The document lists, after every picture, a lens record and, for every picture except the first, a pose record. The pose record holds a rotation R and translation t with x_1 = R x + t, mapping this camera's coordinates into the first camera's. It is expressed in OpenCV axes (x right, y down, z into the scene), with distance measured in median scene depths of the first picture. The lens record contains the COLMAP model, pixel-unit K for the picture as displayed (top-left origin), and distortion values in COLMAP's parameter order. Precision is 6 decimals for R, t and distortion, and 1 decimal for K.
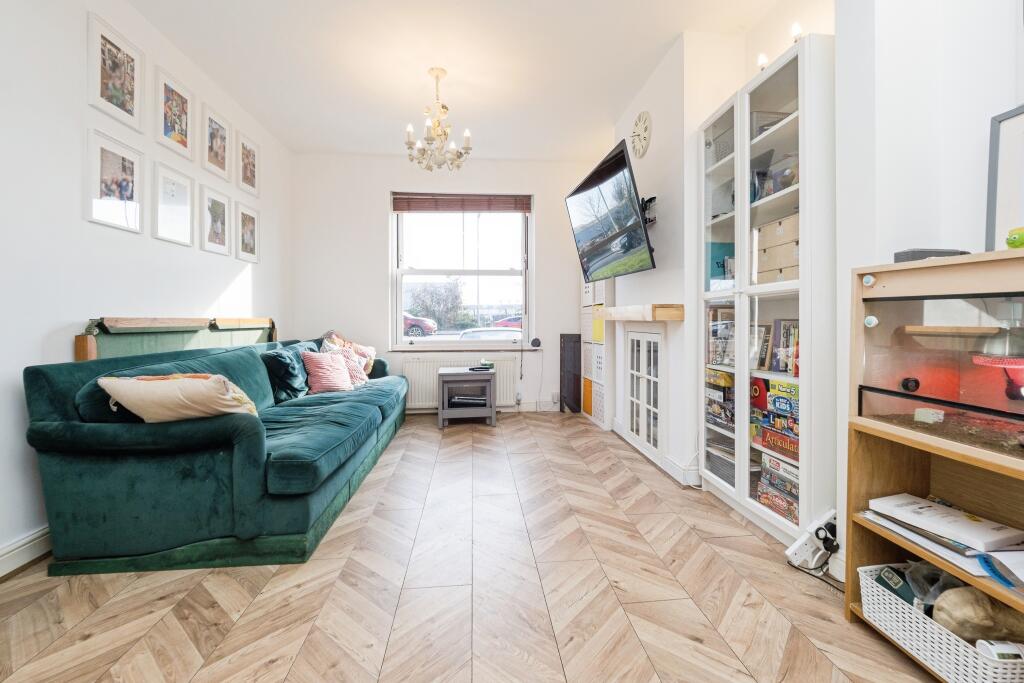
lens RADIAL K [[414.4, 0, 511.9], [0, 414.4, 312.4], [0, 0, 1]] dist [-0.000099, -0.000008]
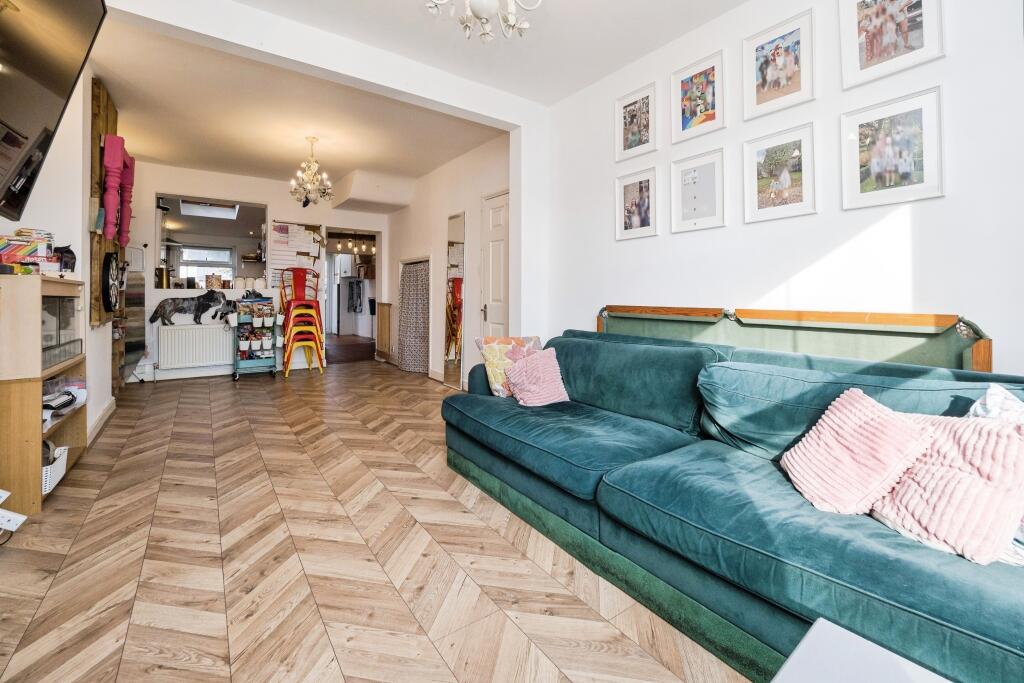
lens RADIAL K [[427.0, 0, 509.4], [0, 427.0, 298.6], [0, 0, 1]] dist [0.000584, 0.000086]
pose [[-0.860405, 0.000607, -0.509610, 0.083338], [0.003299, 0.999985, -0.004379, -0.007077], [0.509600, -0.005449, -0.860394, 1.869299]]
